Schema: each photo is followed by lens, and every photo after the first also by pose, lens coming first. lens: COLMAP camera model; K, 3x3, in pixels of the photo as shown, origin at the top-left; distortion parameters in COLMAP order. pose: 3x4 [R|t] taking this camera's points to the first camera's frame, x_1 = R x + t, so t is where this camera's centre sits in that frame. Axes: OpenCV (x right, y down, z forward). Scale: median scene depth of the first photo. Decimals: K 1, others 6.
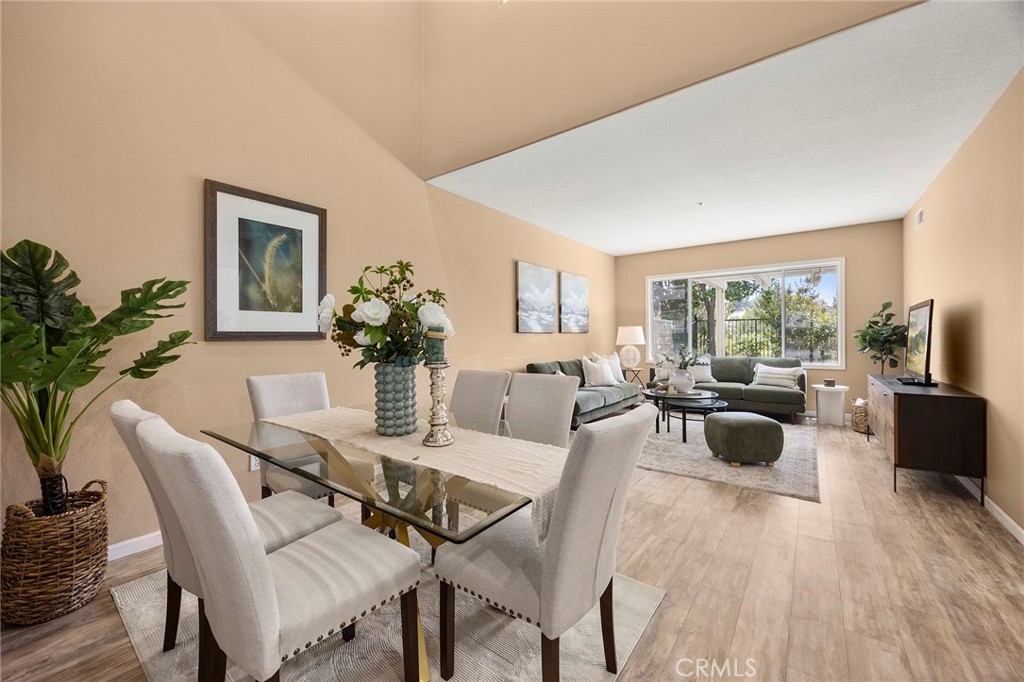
lens RADIAL K [[398.8, 0, 510.1], [0, 398.8, 333.1], [0, 0, 1]] dist [0.001188, 0.000019]
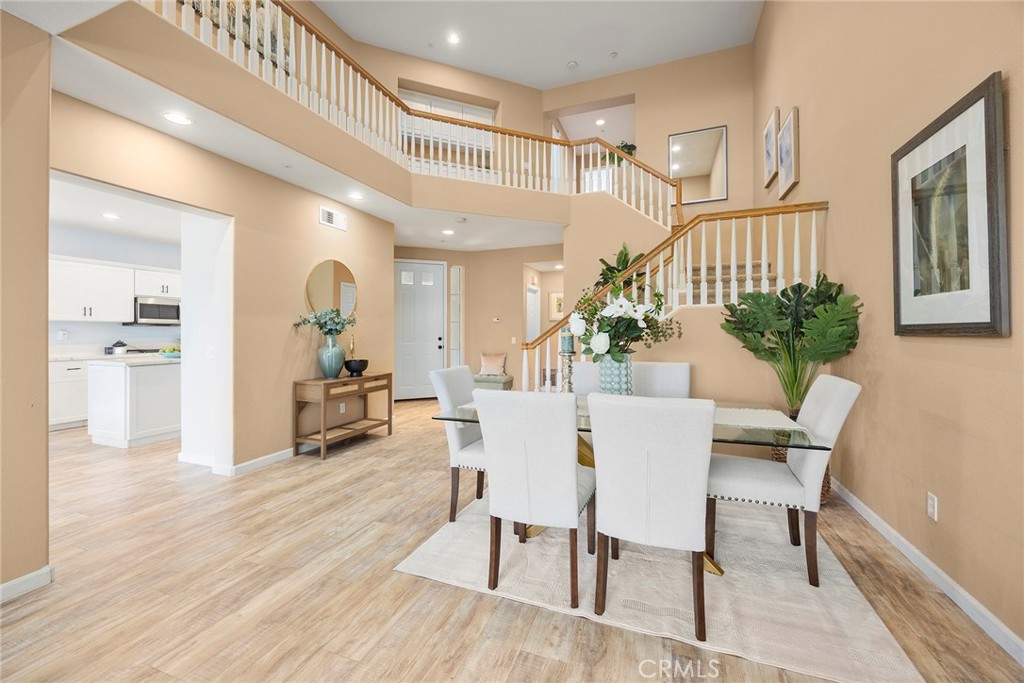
lens RADIAL K [[398.8, 0, 510.1], [0, 398.8, 333.6], [0, 0, 1]] dist [0.001188, 0.000019]
pose [[-0.957564, 0.010818, -0.288017, 0.143752], [0.013357, 0.999887, -0.006850, 0.005545], [0.287910, -0.010407, -0.957601, 0.787292]]
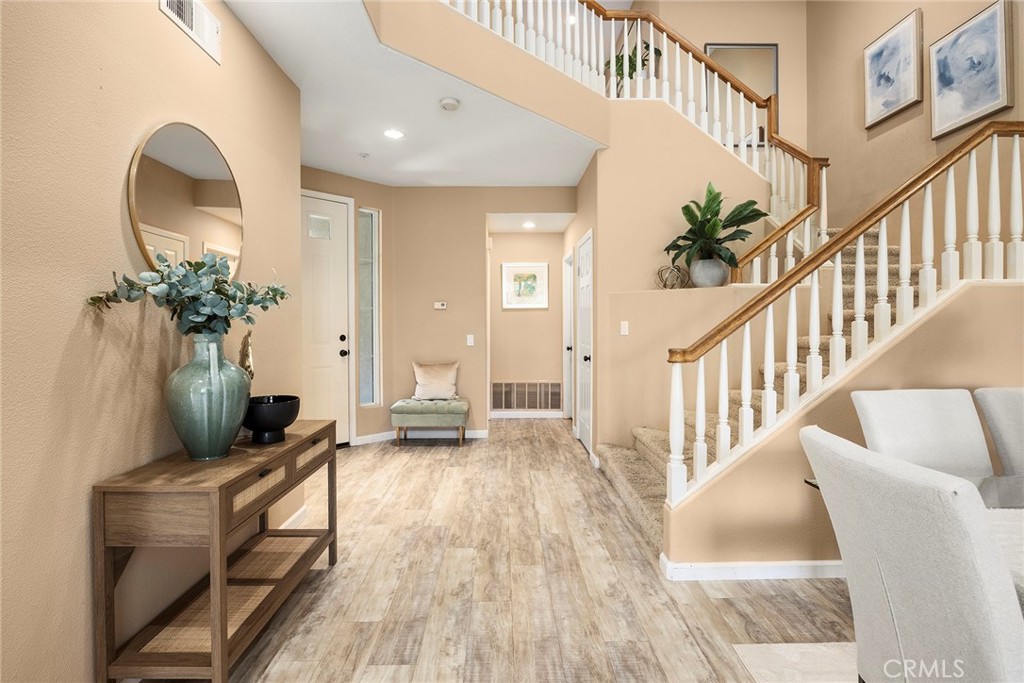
lens RADIAL K [[491.7, 0, 509.1], [0, 491.7, 334.4], [0, 0, 1]] dist [-0.013587, -0.000083]
pose [[-0.791113, 0.017304, -0.611425, 0.303759], [0.013078, 0.999850, 0.011375, -0.002576], [0.611530, 0.001003, -0.791221, 0.305428]]
